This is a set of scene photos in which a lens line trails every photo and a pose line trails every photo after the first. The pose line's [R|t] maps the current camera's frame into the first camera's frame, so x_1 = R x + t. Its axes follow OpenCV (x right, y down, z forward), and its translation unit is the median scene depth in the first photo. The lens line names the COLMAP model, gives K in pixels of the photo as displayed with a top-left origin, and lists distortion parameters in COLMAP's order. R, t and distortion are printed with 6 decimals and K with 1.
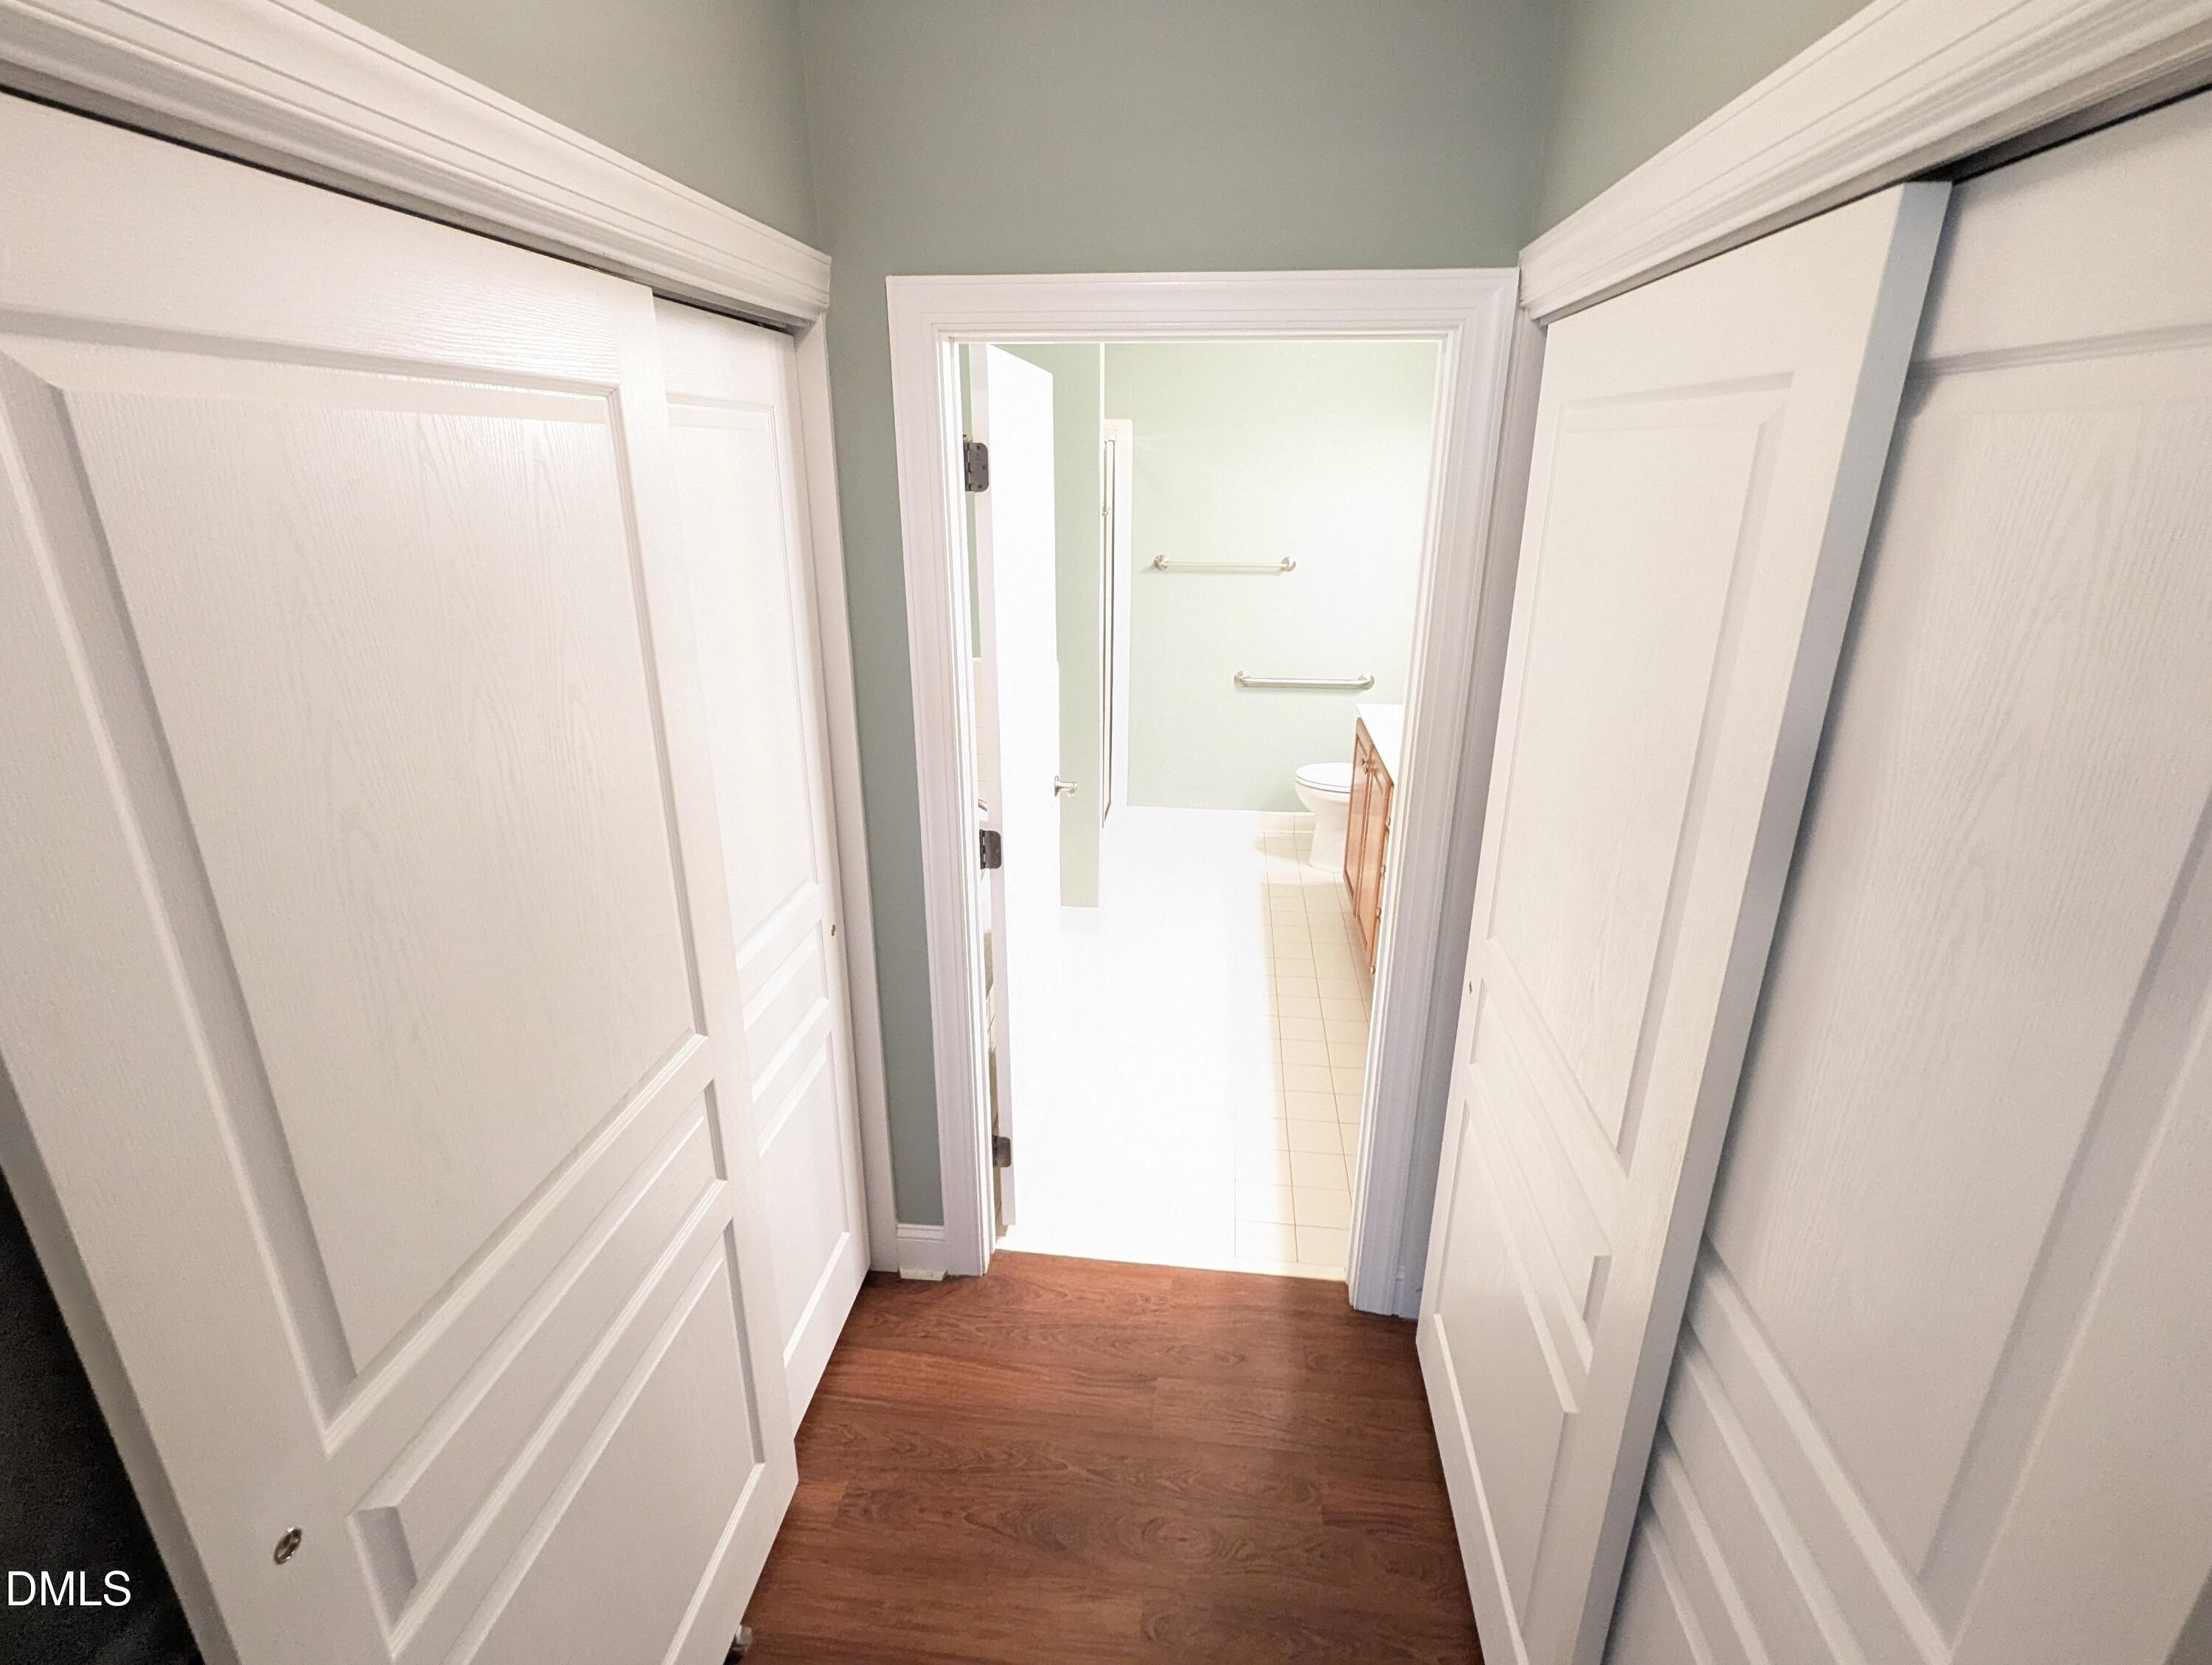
lens RADIAL K [[1033.3, 0, 1100.8], [0, 1033.3, 826.1], [0, 0, 1]] dist [0.000393, -0.000587]
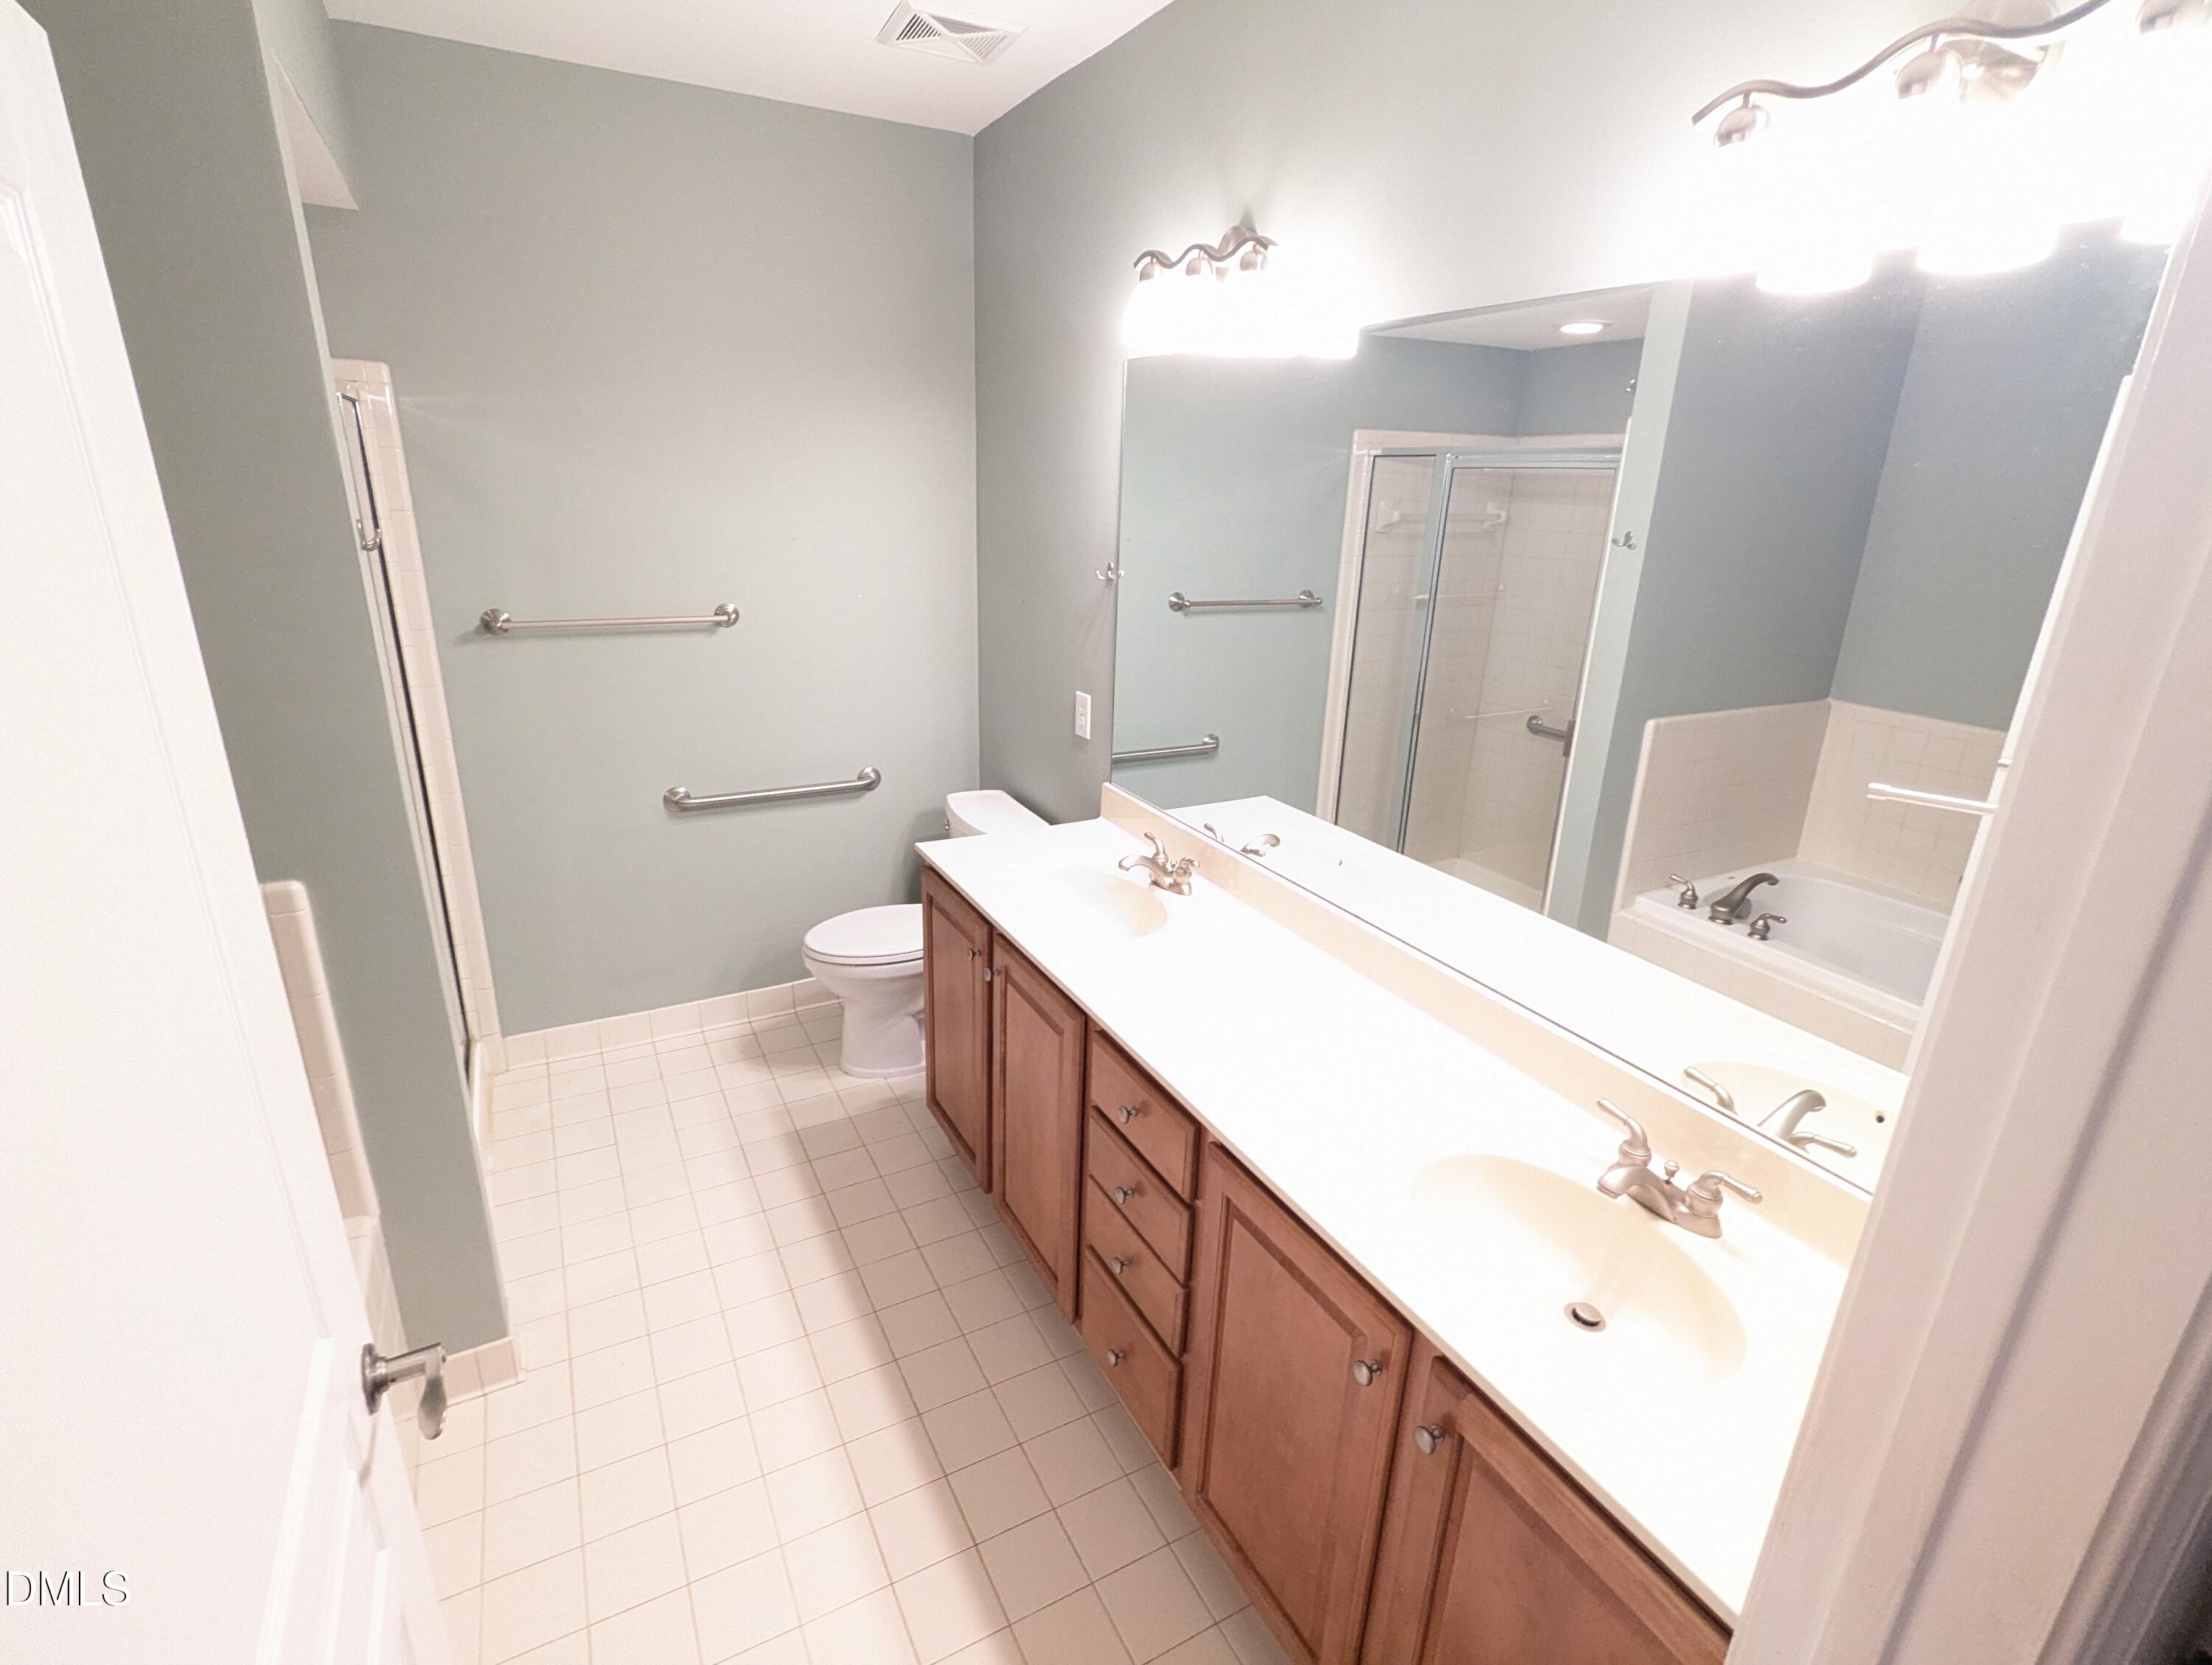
lens RADIAL K [[1033.3, 0, 1100.8], [0, 1033.3, 826.1], [0, 0, 1]] dist [0.000393, -0.000587]
pose [[0.821826, -0.155560, 0.548090, 0.002331], [0.178728, 0.983834, 0.011242, -0.089779], [-0.540978, 0.088719, 0.836344, 0.346842]]
